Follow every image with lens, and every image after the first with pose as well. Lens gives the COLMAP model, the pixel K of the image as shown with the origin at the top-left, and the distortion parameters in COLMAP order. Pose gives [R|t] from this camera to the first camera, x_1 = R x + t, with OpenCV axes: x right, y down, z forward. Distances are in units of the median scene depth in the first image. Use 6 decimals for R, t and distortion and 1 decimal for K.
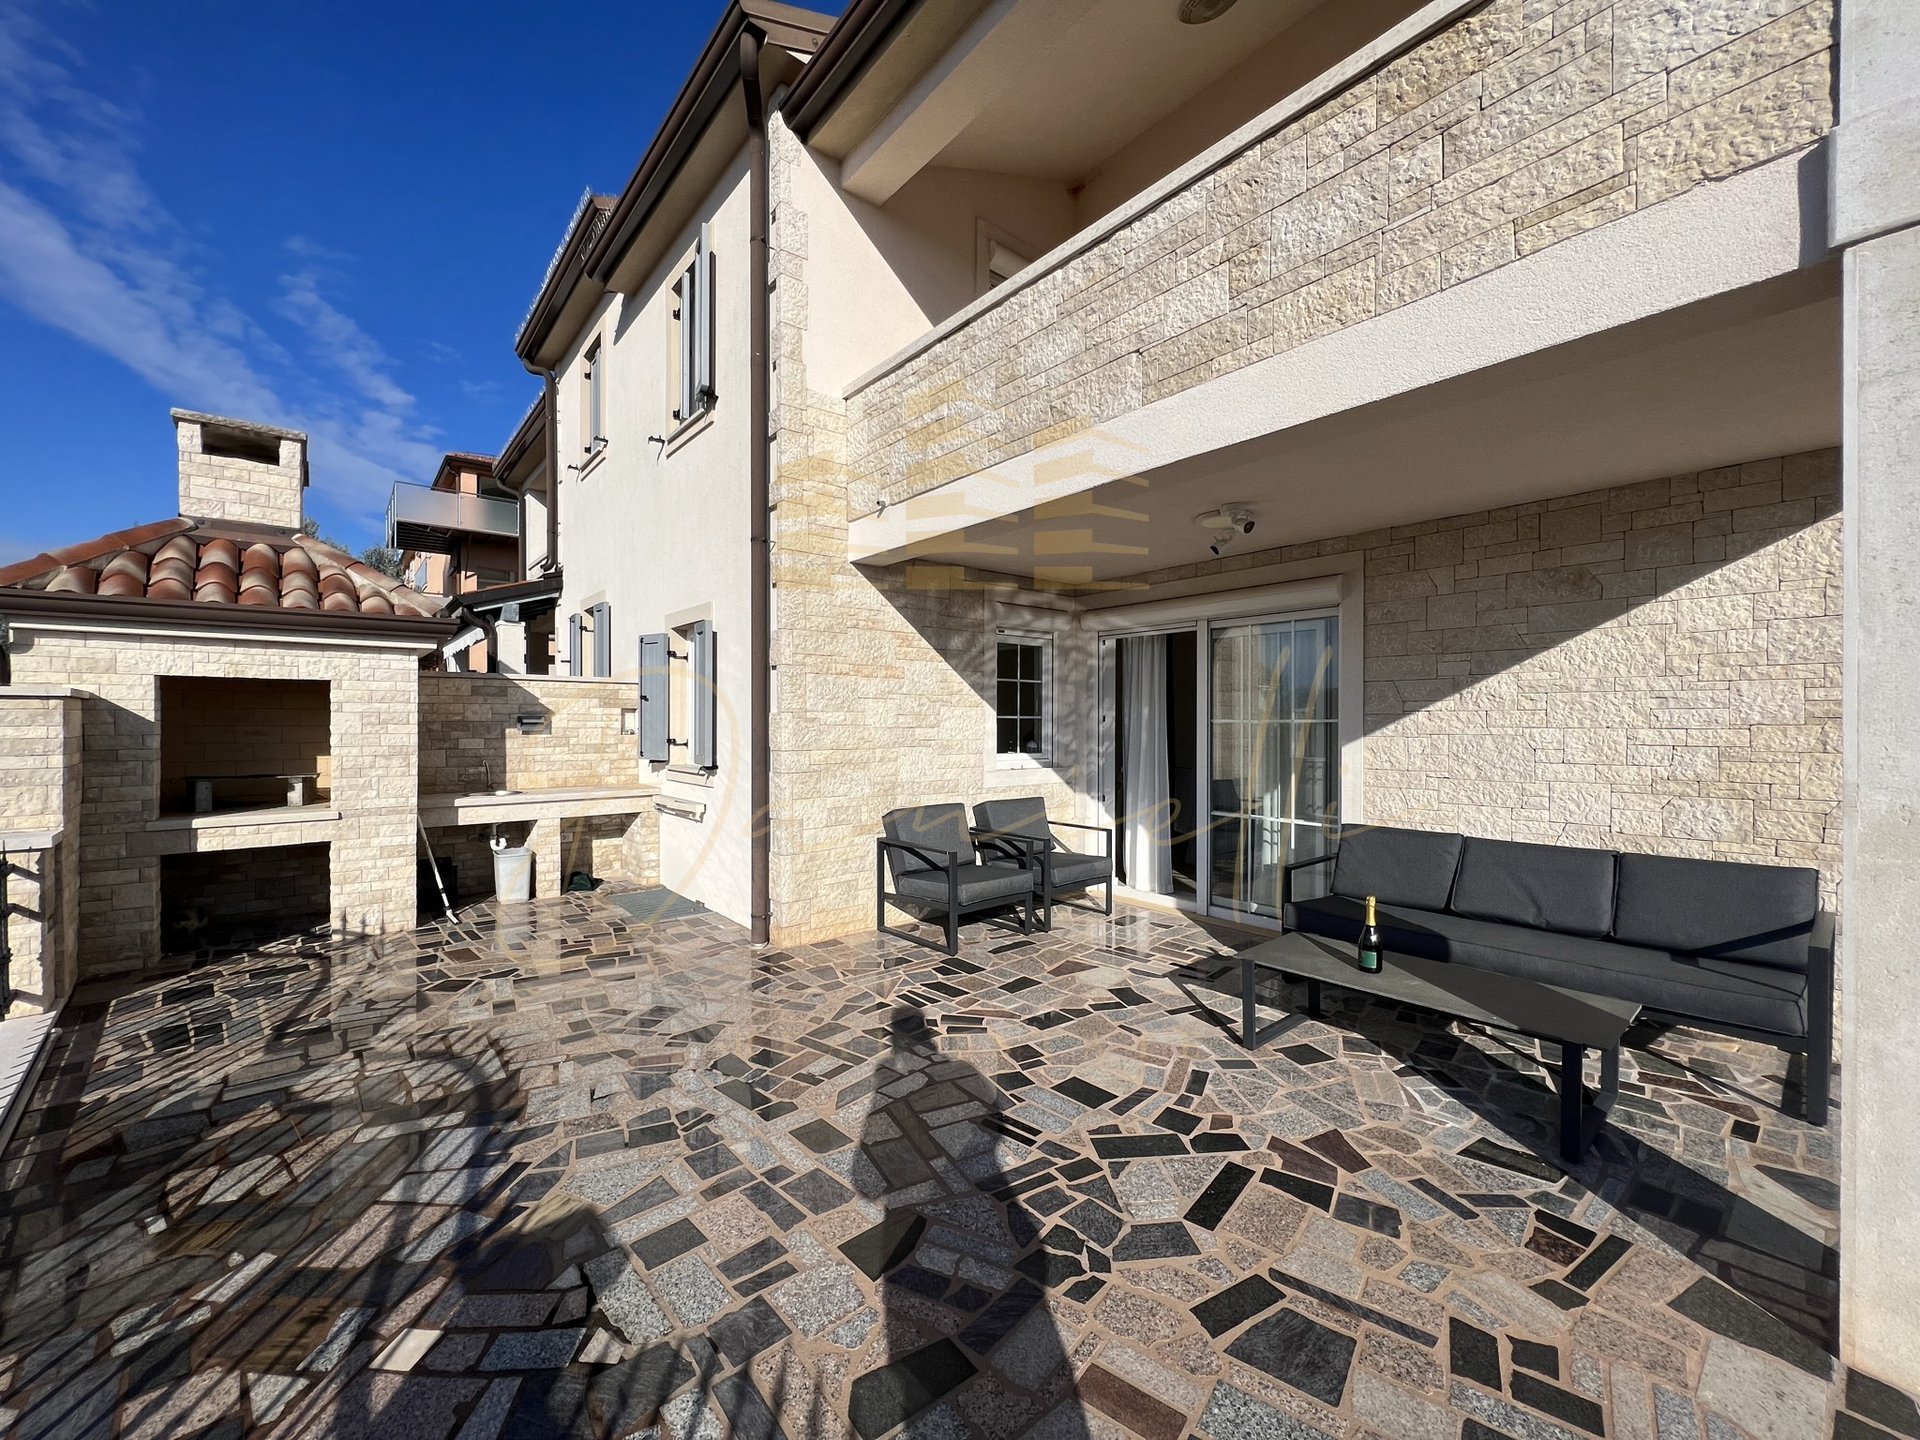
lens RADIAL K [[764.6, 0, 953.3], [0, 764.6, 723.8], [0, 0, 1]] dist [-0.000971, 0.000406]
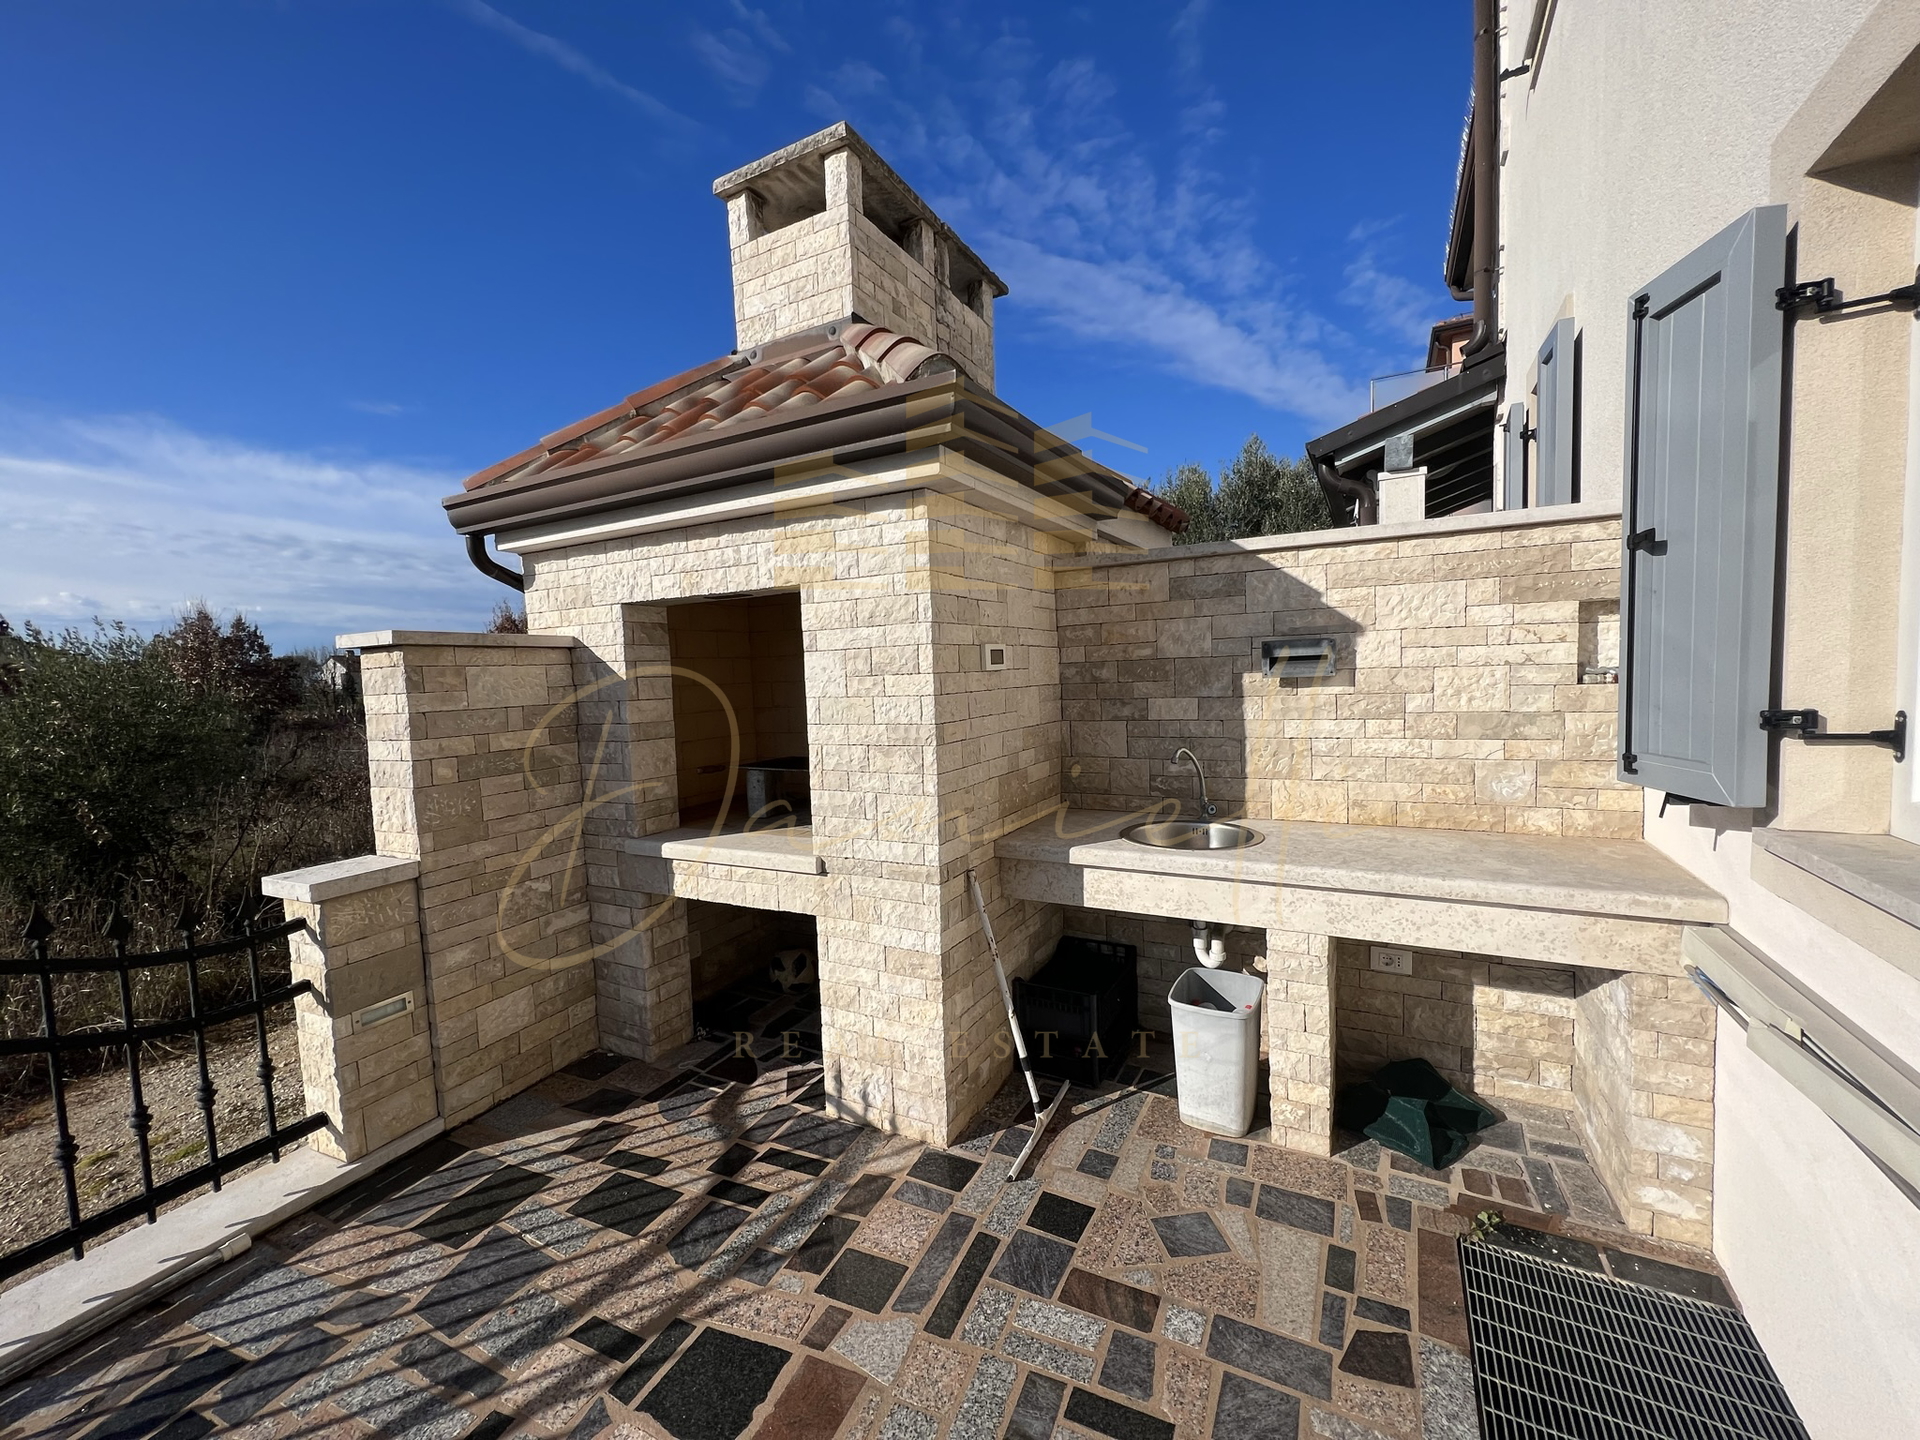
lens RADIAL K [[764.7, 0, 956.6], [0, 764.7, 721.2], [0, 0, 1]] dist [0.001515, 0.000352]
pose [[0.369774, 0.044813, -0.928041, -0.337916], [0.033649, 0.997535, 0.061576, 0.001741], [0.928512, -0.053997, 0.367354, 0.930732]]
